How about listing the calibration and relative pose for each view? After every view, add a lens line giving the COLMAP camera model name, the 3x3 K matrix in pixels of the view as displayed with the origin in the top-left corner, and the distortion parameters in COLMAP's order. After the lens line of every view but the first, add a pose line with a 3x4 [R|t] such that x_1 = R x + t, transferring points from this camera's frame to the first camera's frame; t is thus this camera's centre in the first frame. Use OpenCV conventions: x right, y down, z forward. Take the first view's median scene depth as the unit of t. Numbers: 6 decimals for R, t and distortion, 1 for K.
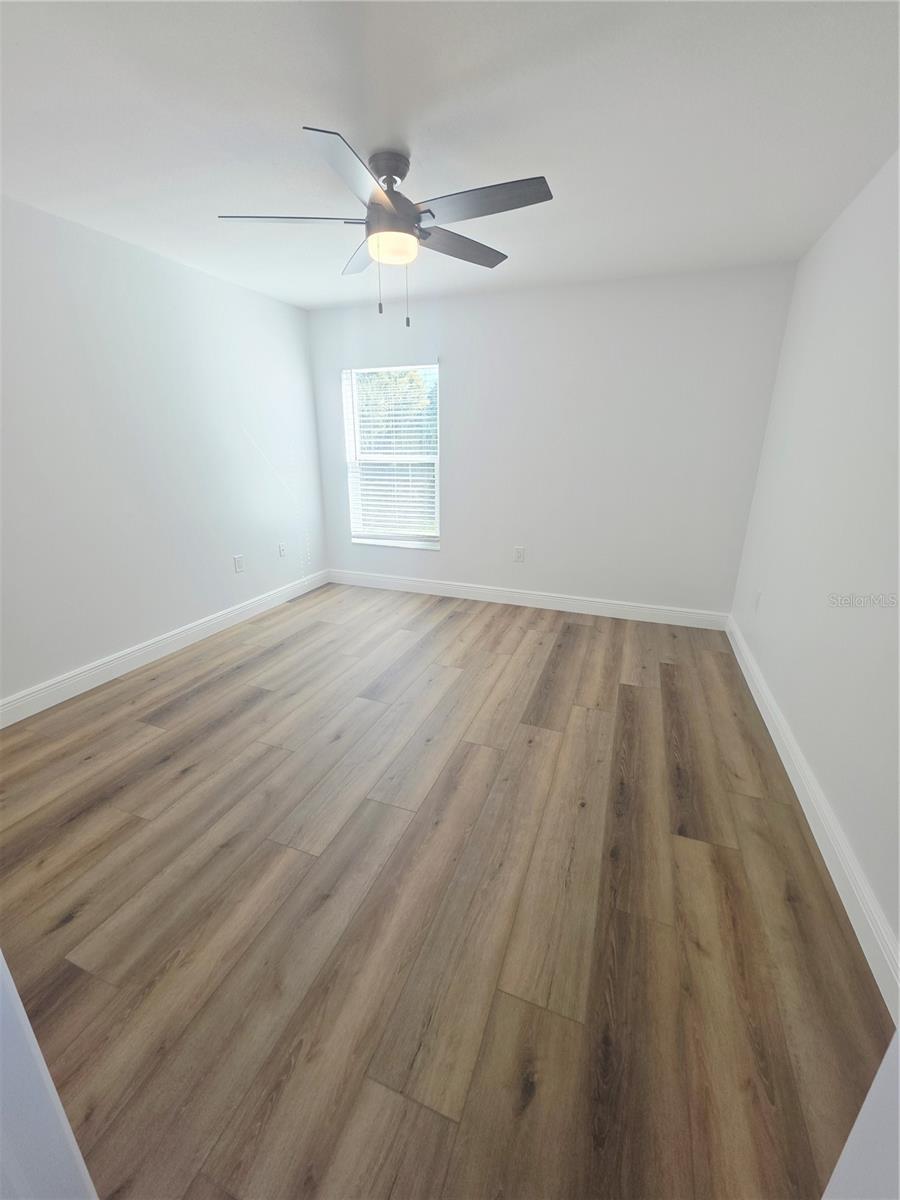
lens RADIAL K [[484.4, 0, 450.0], [0, 484.4, 600.0], [0, 0, 1]] dist [-0.000378, -0.000017]
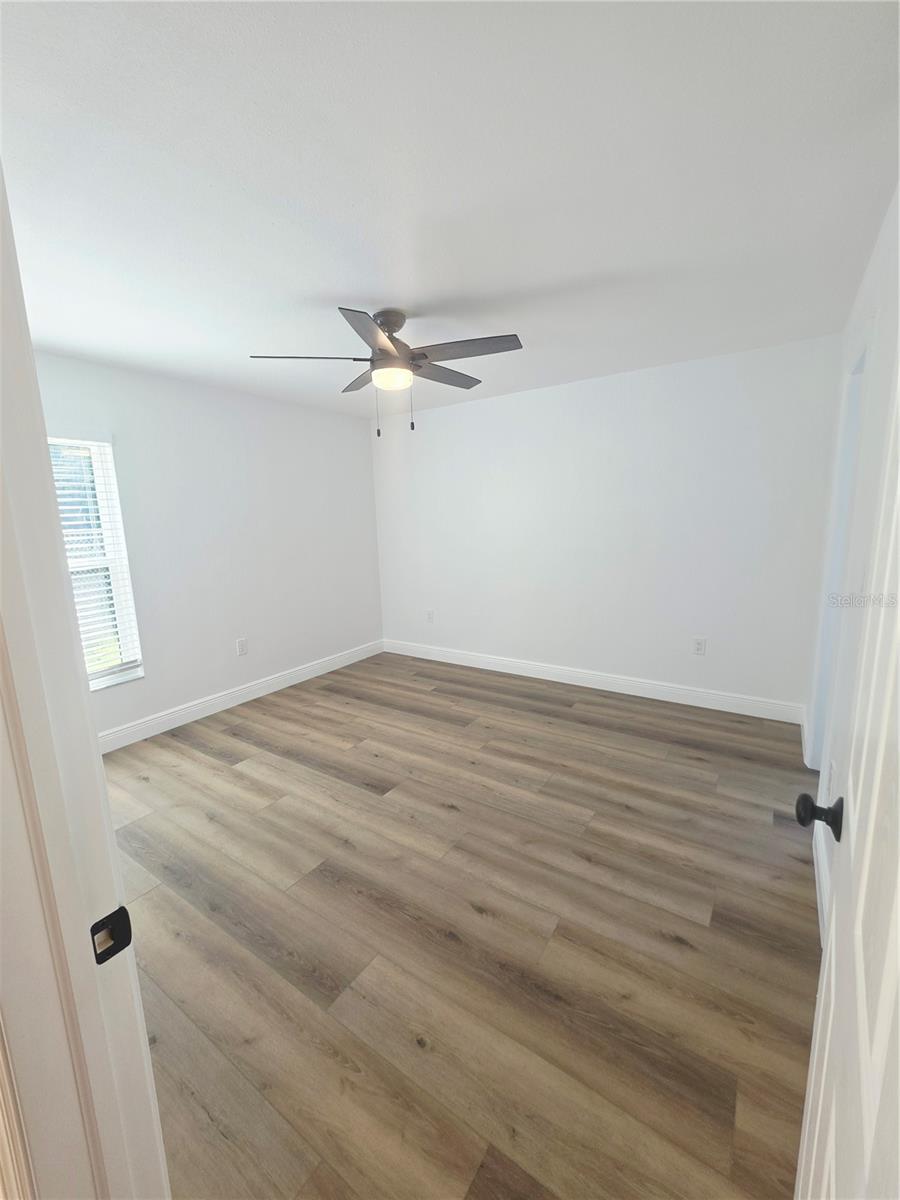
lens RADIAL K [[475.0, 0, 450.0], [0, 475.0, 600.0], [0, 0, 1]] dist [-0.000287, -0.000048]
pose [[0.230081, -0.182151, 0.955973, -1.071239], [0.336686, 0.936564, 0.097420, -0.226424], [-0.913074, 0.299448, 0.276814, 0.546836]]
